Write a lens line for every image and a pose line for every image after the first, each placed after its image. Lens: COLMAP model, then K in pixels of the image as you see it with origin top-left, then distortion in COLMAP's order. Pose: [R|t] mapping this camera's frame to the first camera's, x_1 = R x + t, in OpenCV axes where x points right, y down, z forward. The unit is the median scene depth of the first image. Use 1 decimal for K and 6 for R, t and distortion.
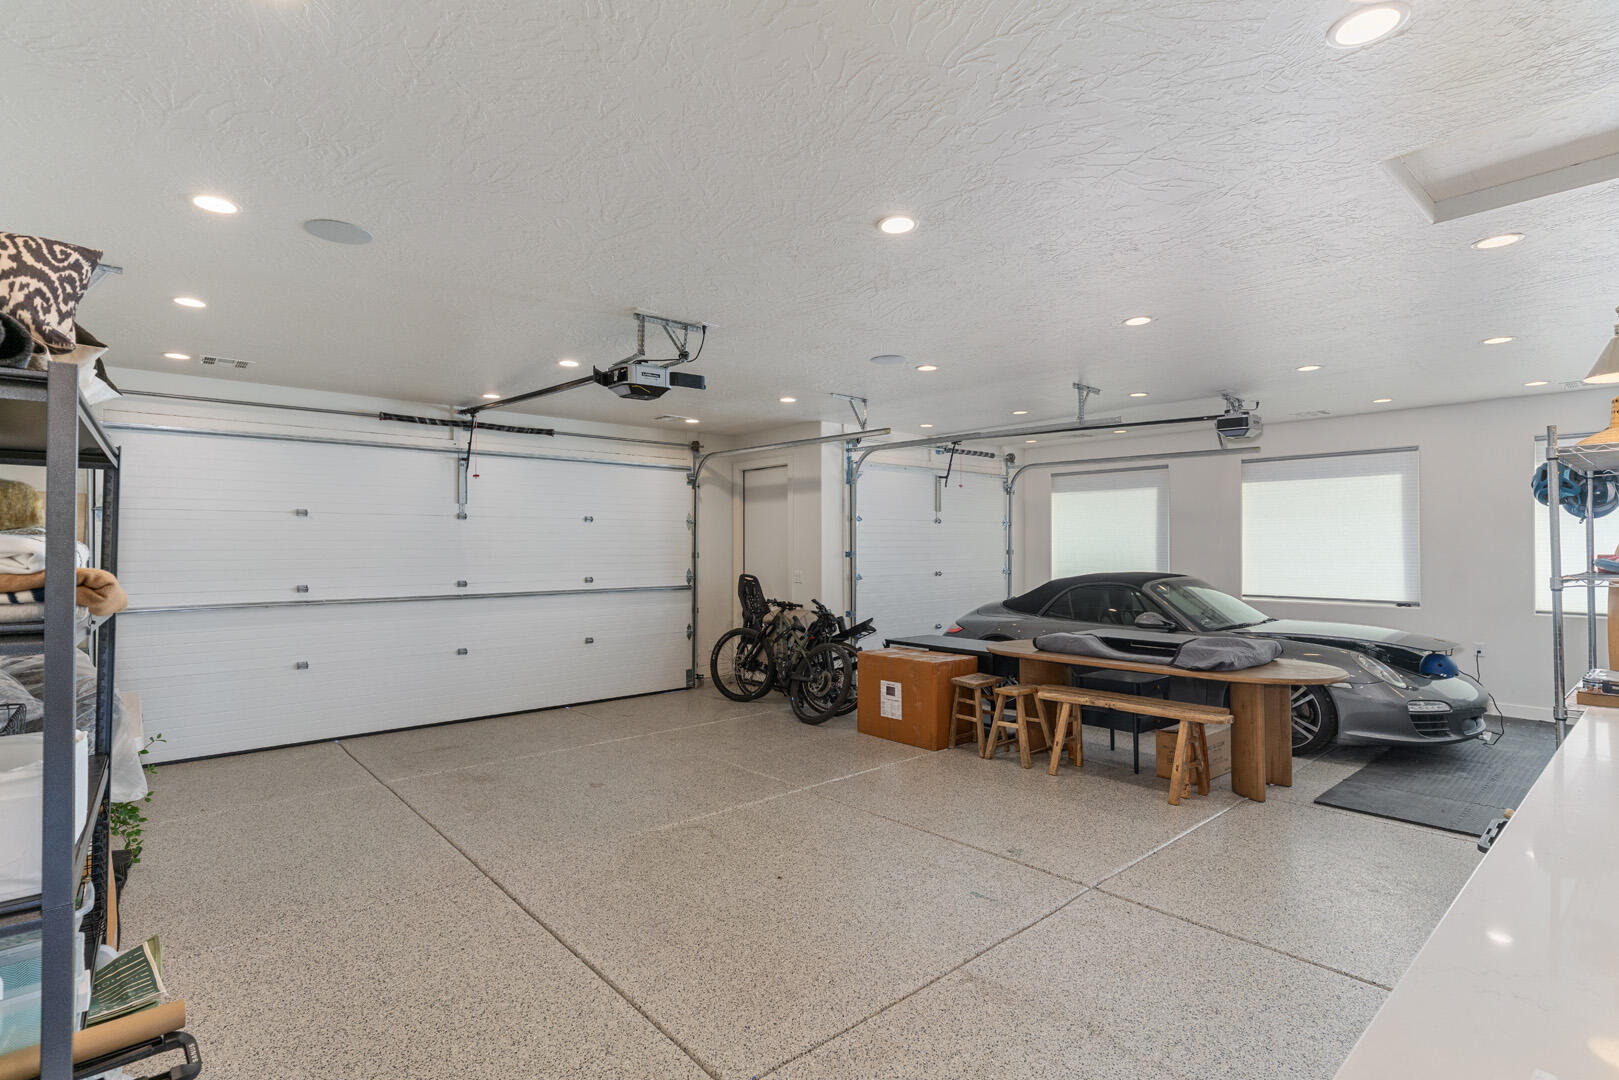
lens RADIAL K [[768.4, 0, 802.3], [0, 768.4, 533.3], [0, 0, 1]] dist [0.000722, 0.000153]
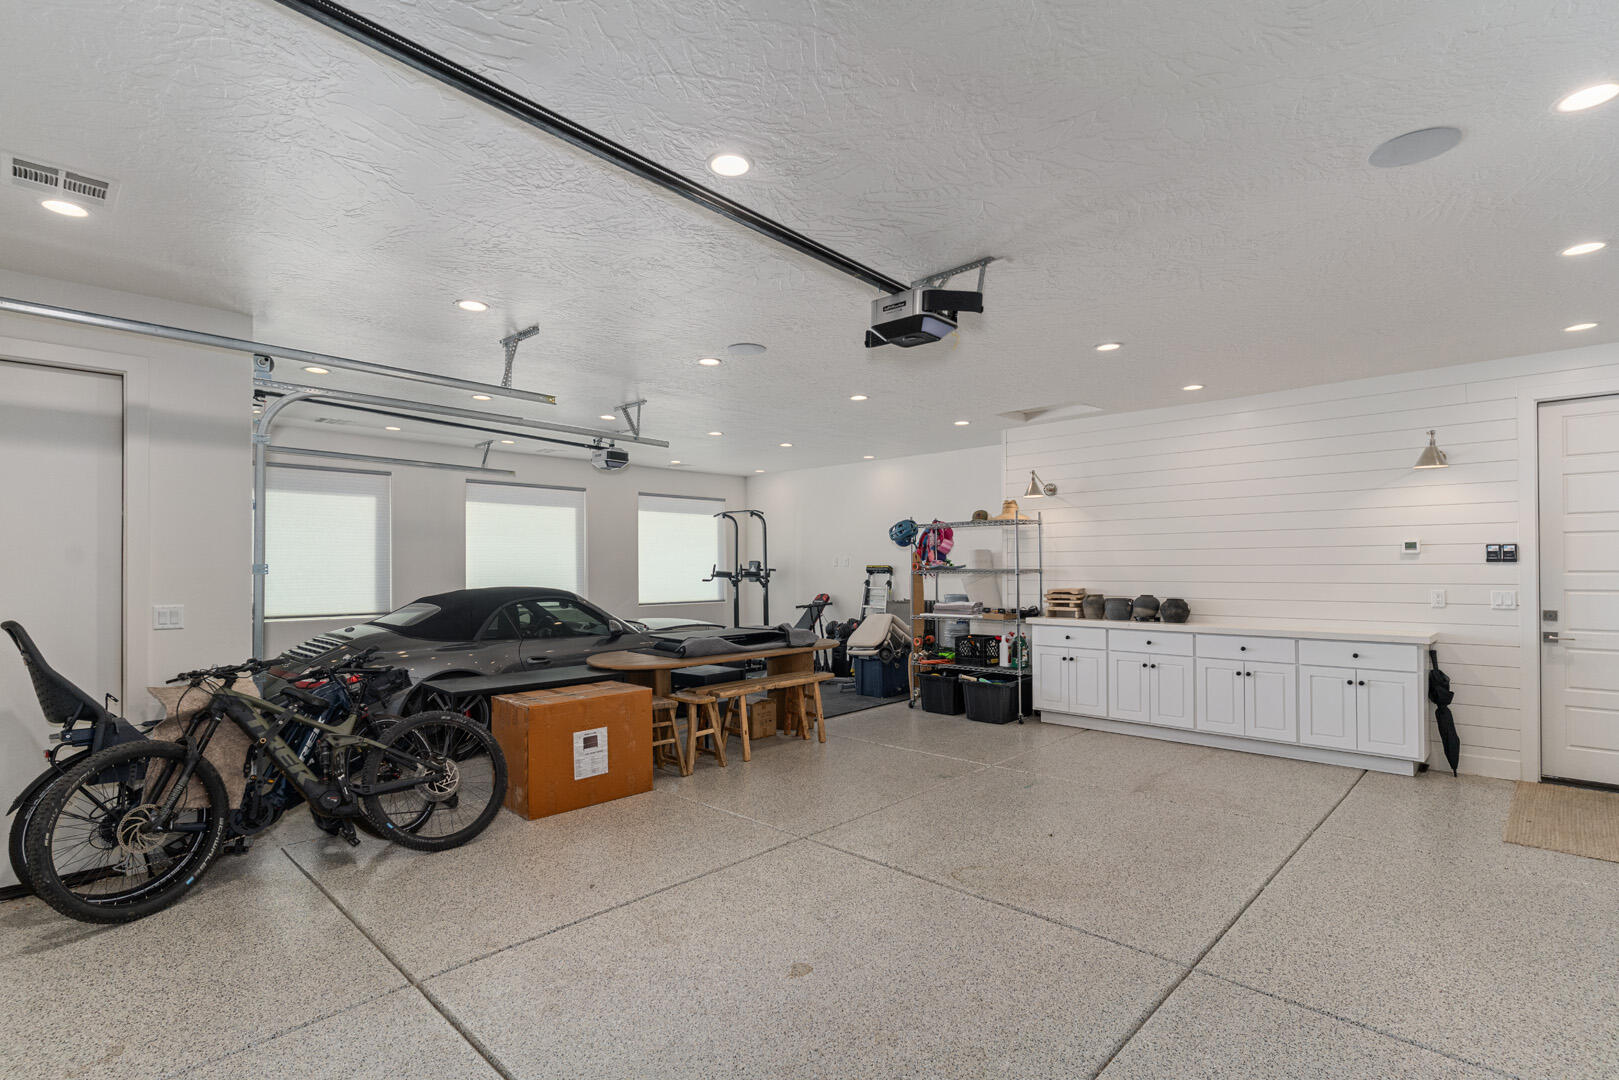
lens RADIAL K [[768.8, 0, 800.7], [0, 768.8, 554.1], [0, 0, 1]] dist [0.003110, 0.000928]
pose [[-0.072462, 0.018650, 0.997197, -0.685225], [-0.013143, 0.999720, -0.019652, 0.028864], [-0.997285, -0.014530, -0.072196, 0.857757]]
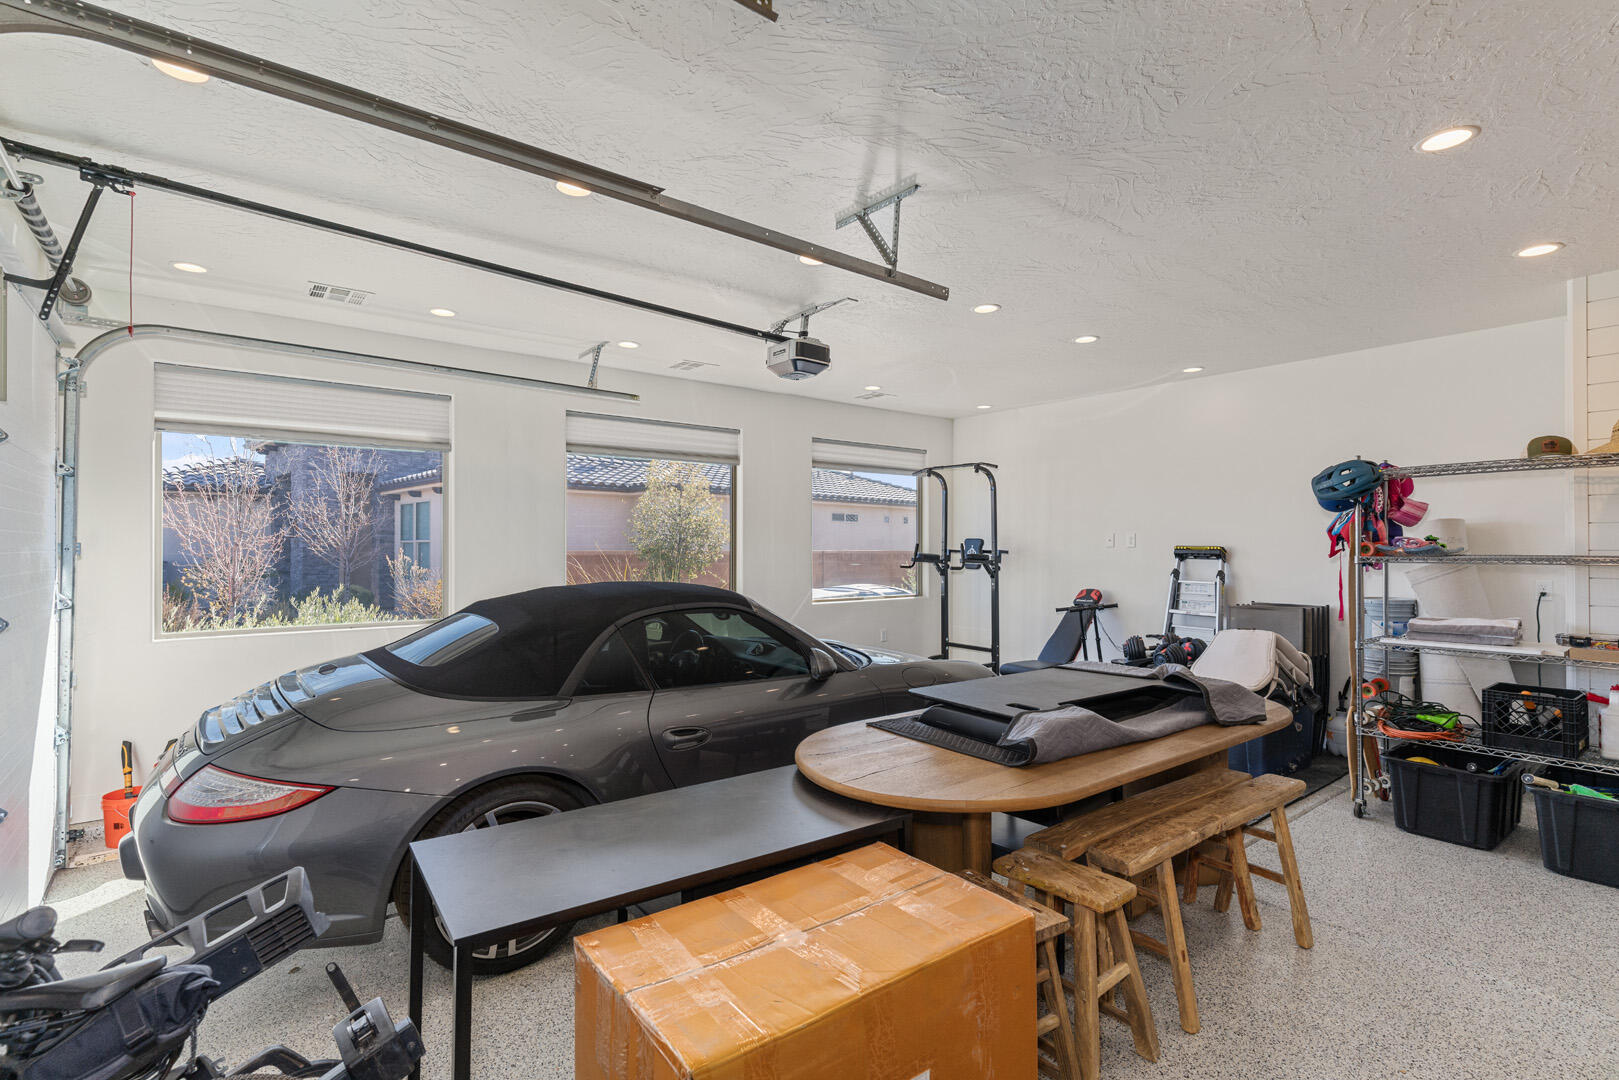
lens RADIAL K [[768.4, 0, 802.3], [0, 768.4, 533.3], [0, 0, 1]] dist [0.000722, 0.000153]
pose [[0.068078, 0.018416, 0.997510, -0.118305], [-0.017968, 0.999690, -0.017230, 0.028476], [-0.997518, -0.016750, 0.068388, 1.027350]]
